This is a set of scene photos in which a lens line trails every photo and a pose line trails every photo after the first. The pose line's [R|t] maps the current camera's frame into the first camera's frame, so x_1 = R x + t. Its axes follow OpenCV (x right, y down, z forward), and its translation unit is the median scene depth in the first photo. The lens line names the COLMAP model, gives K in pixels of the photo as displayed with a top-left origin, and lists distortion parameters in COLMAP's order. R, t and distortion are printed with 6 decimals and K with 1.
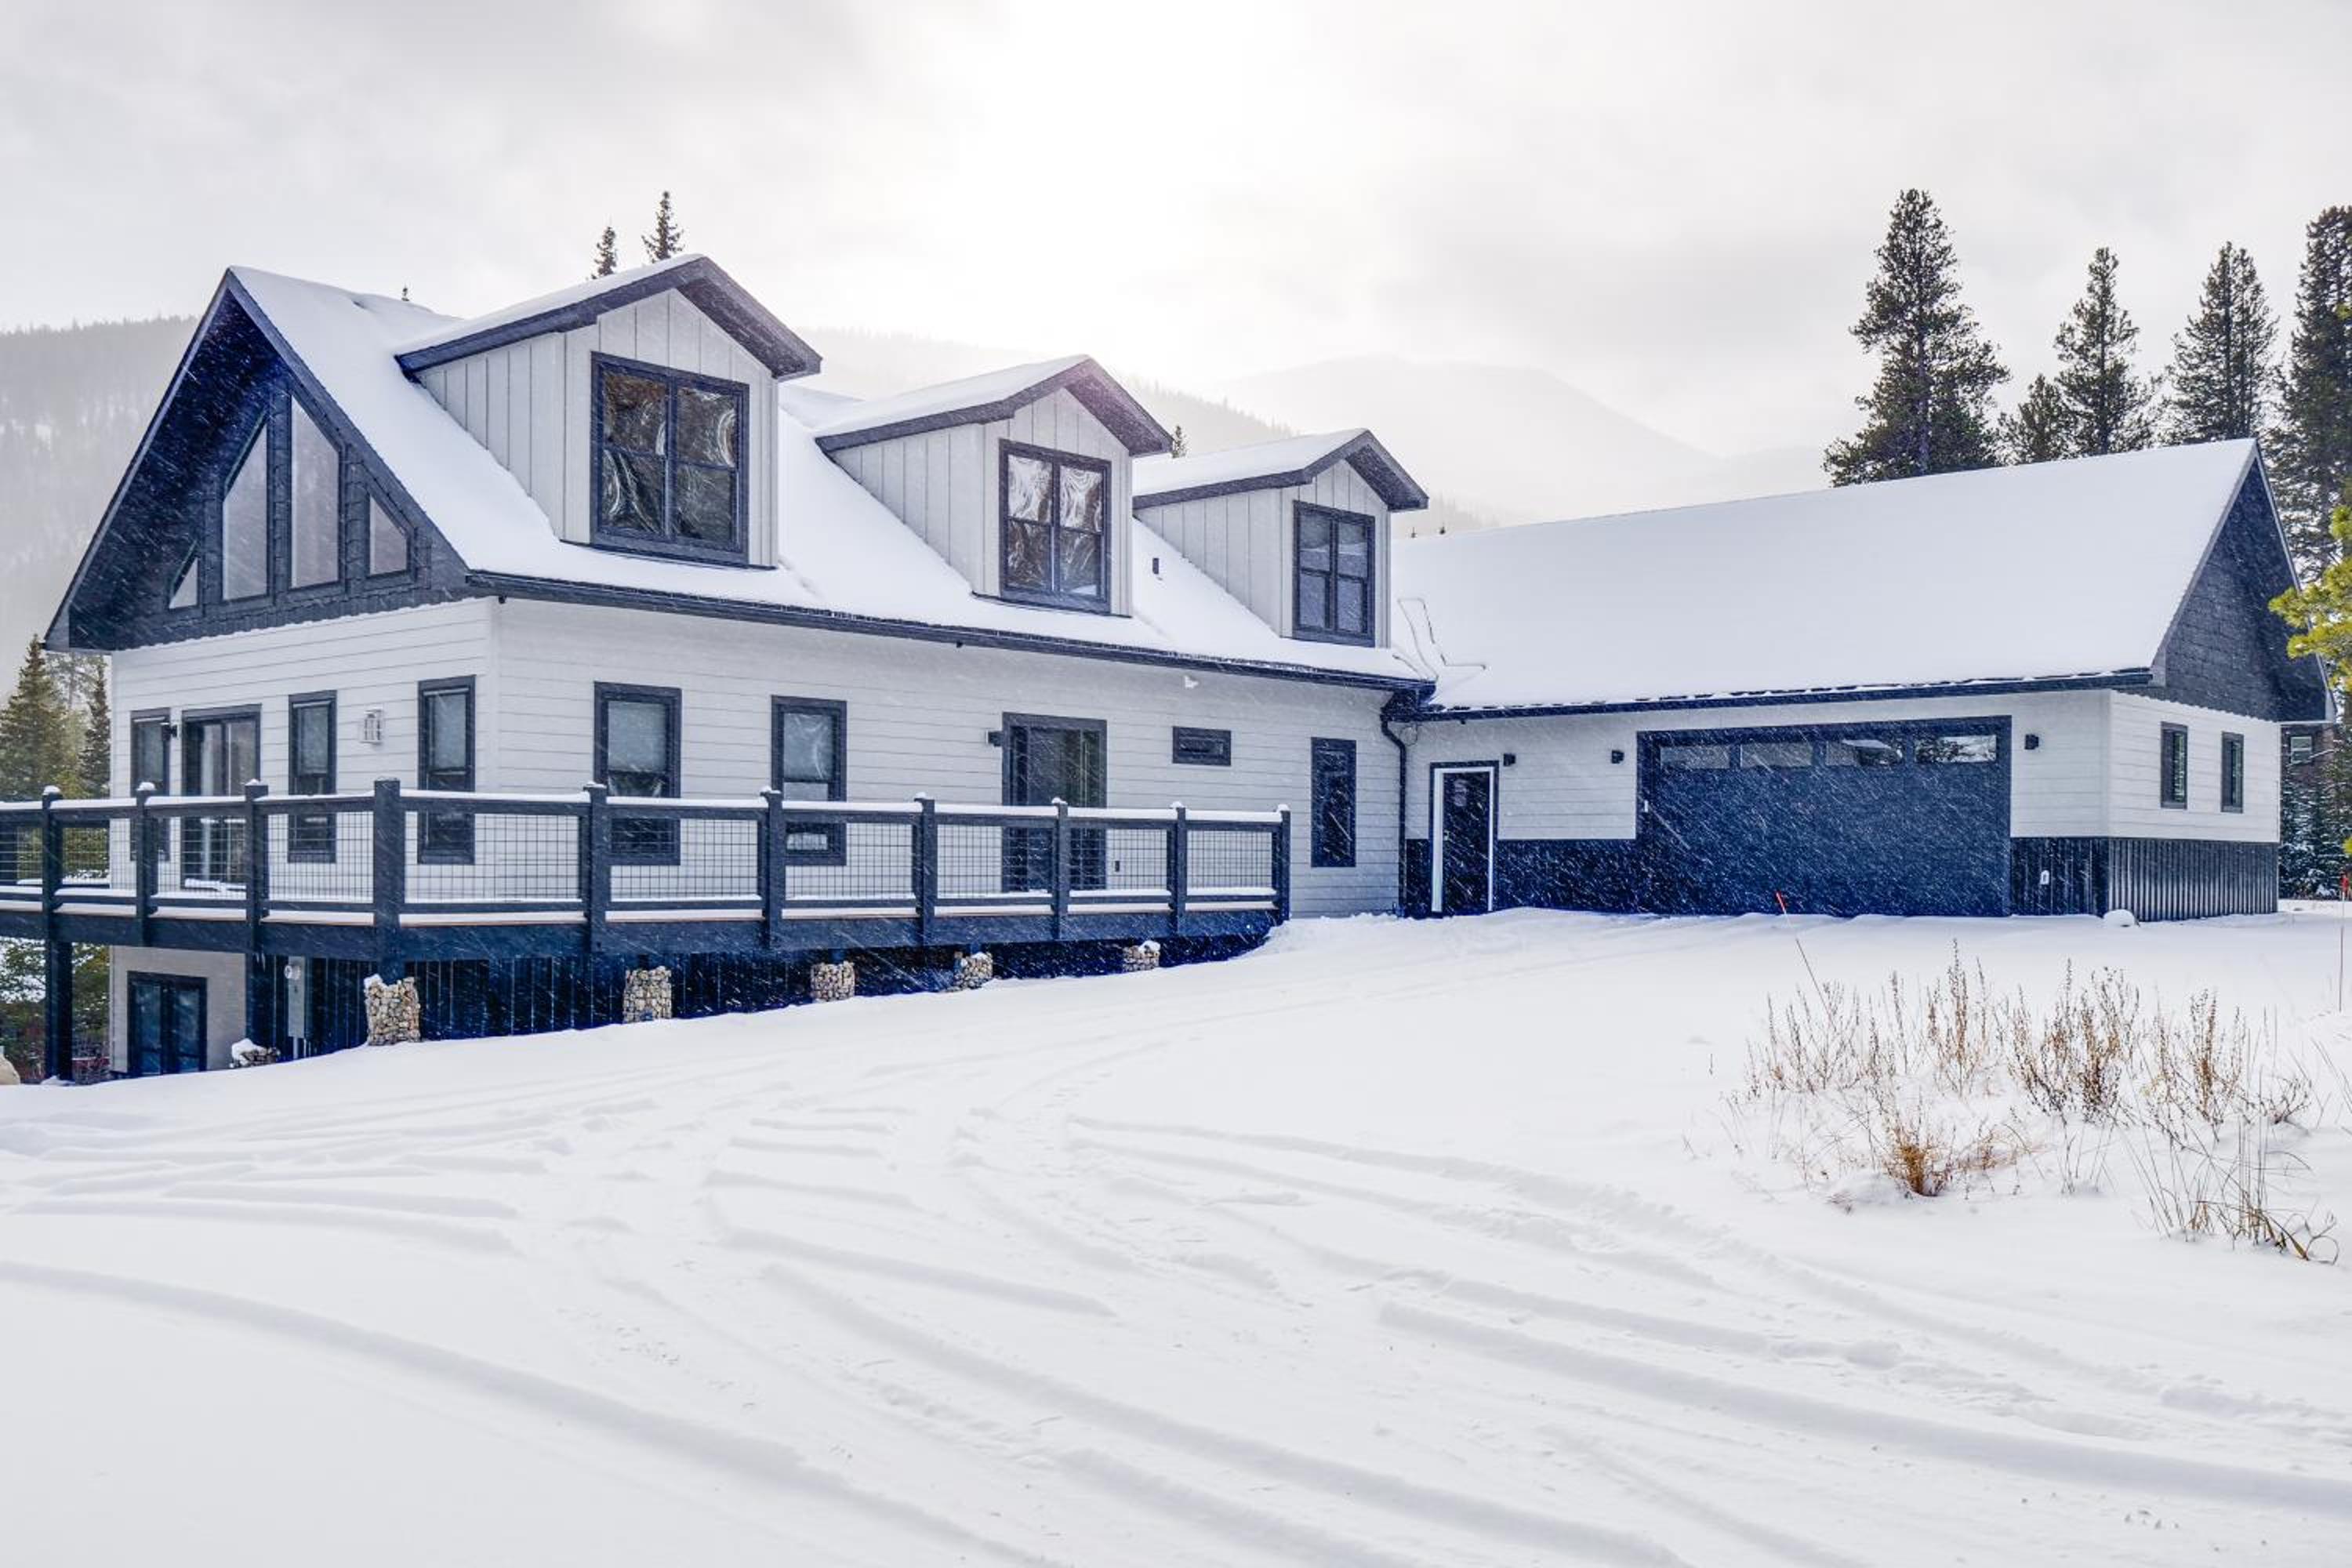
lens RADIAL K [[2110.5, 0, 1176.0], [0, 2110.5, 784.0], [0, 0, 1]] dist [-0.006305, 0.002372]
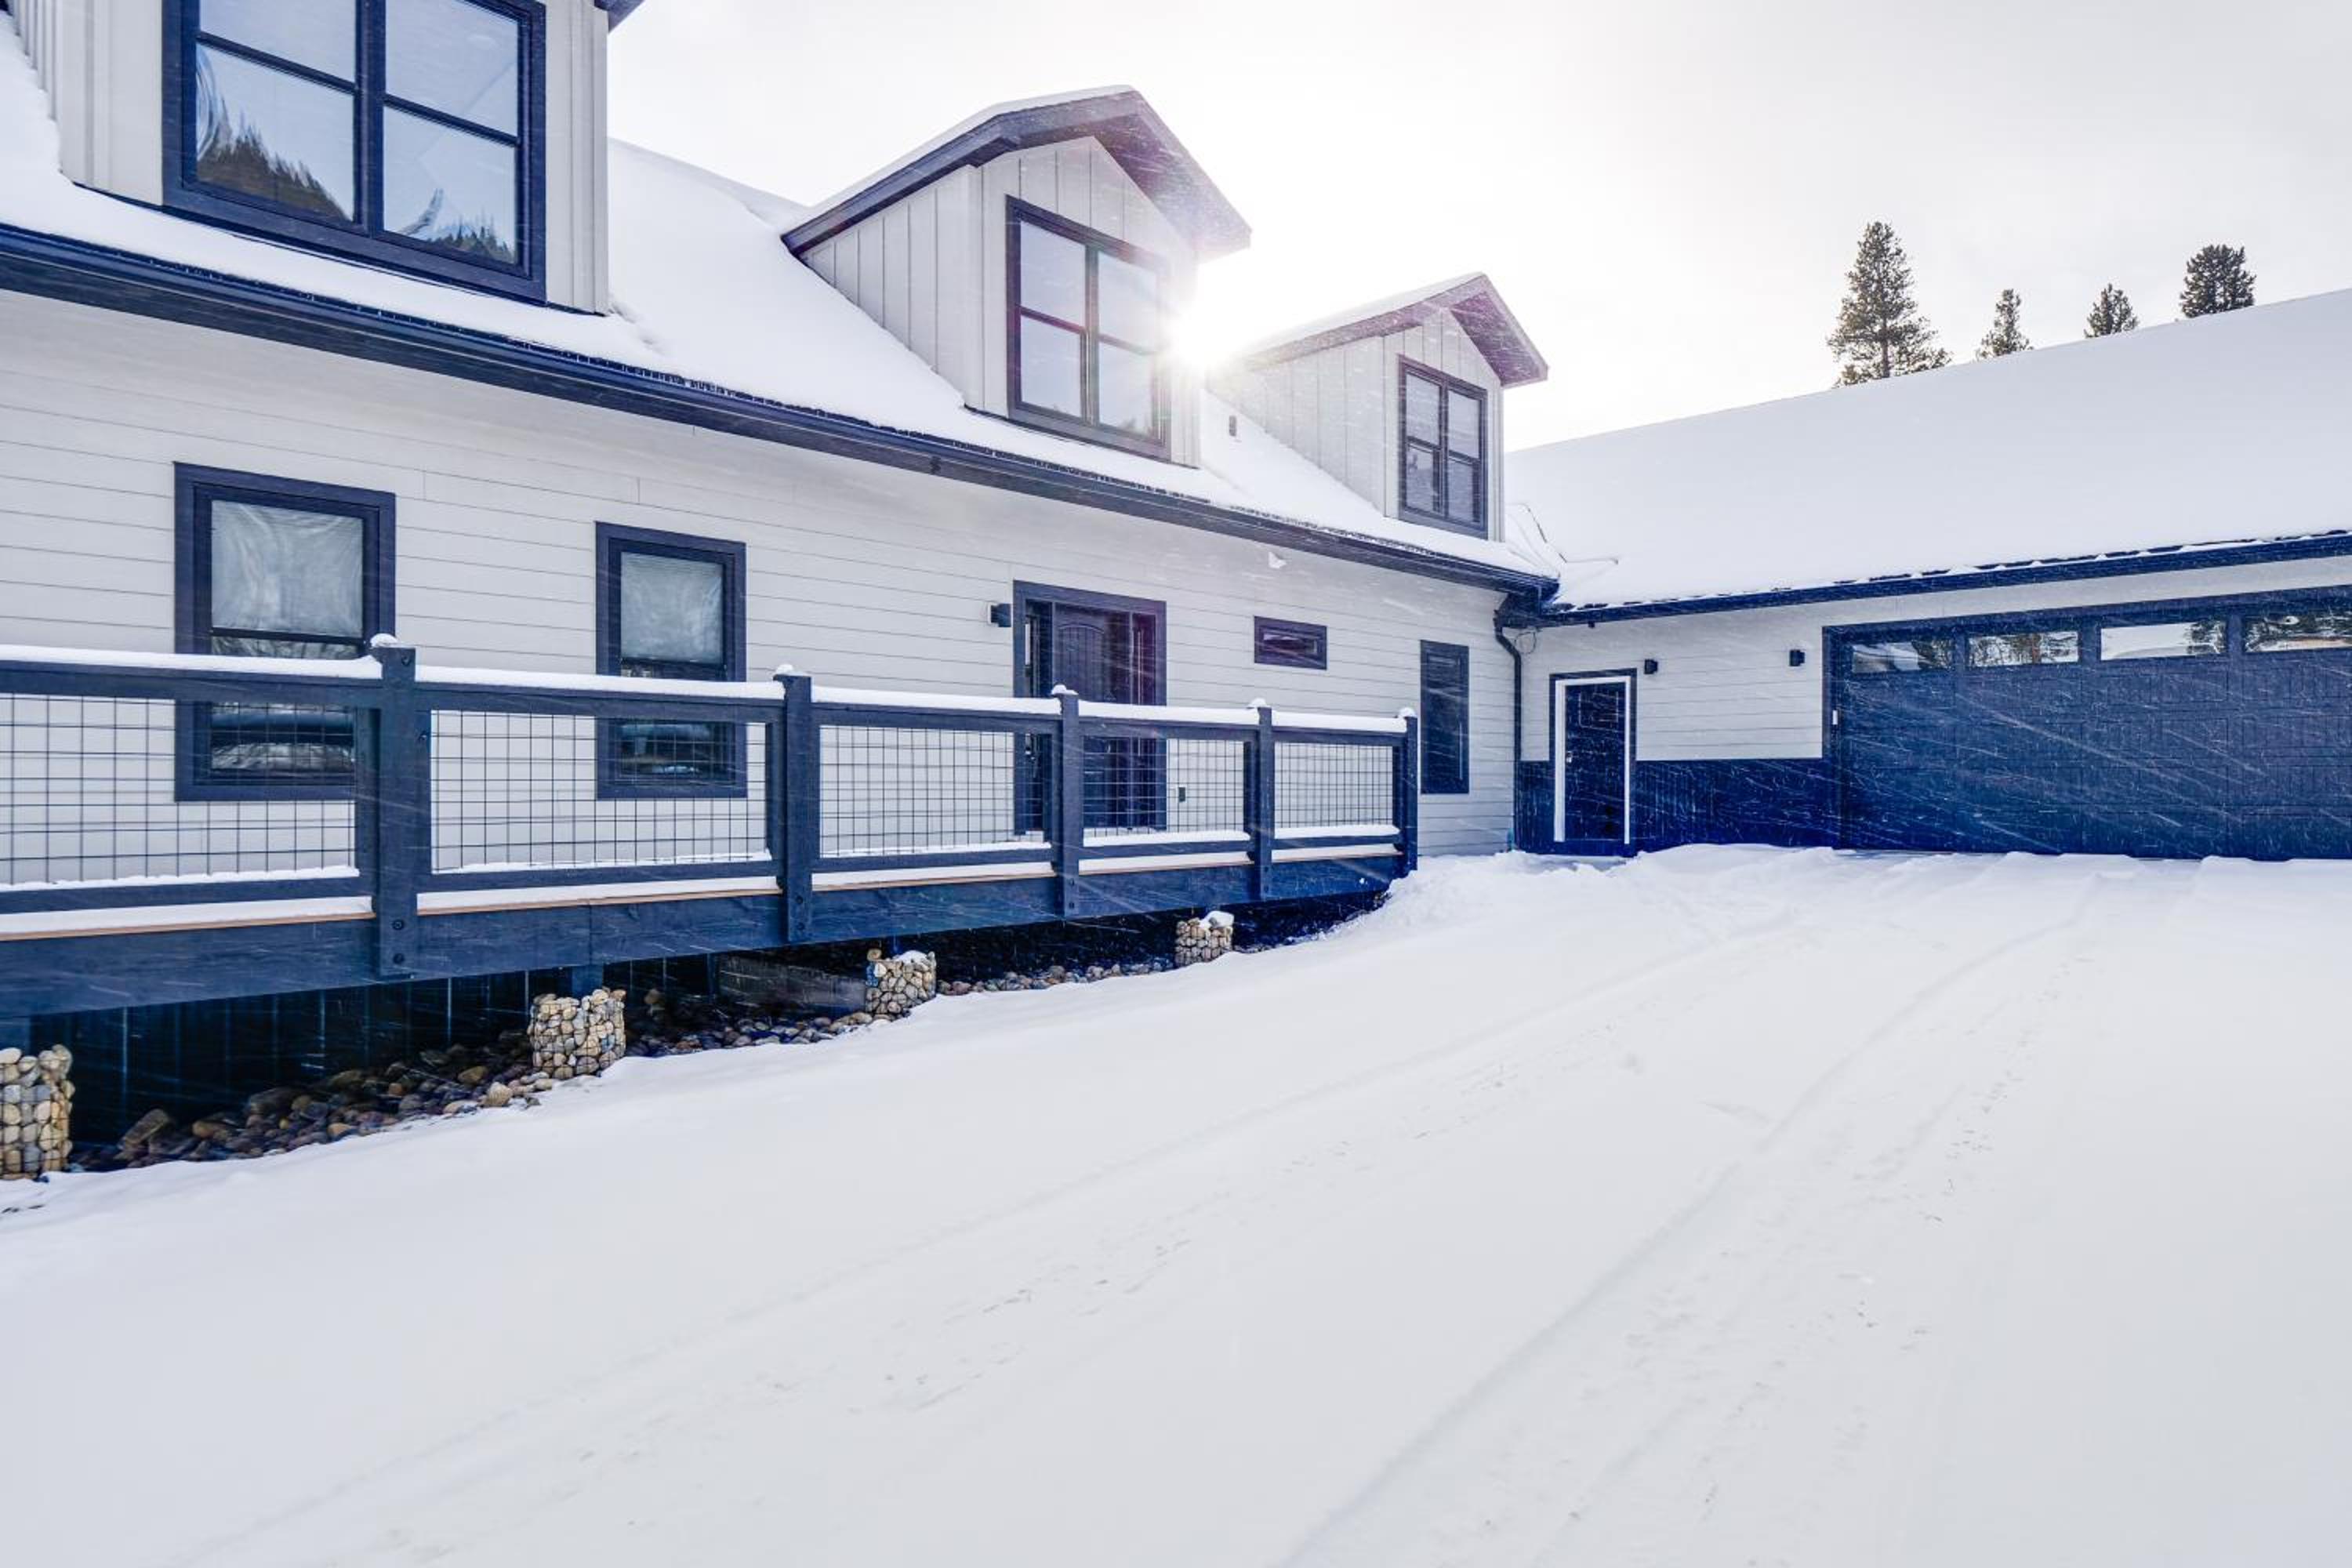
lens RADIAL K [[1313.7, 0, 1237.5], [0, 1313.7, 792.3], [0, 0, 1]] dist [-0.044553, -0.000107]
pose [[0.999799, -0.004891, -0.019439, 0.001463], [0.005659, 0.999198, 0.039638, 0.018684], [0.019230, -0.039740, 0.999025, 0.509944]]
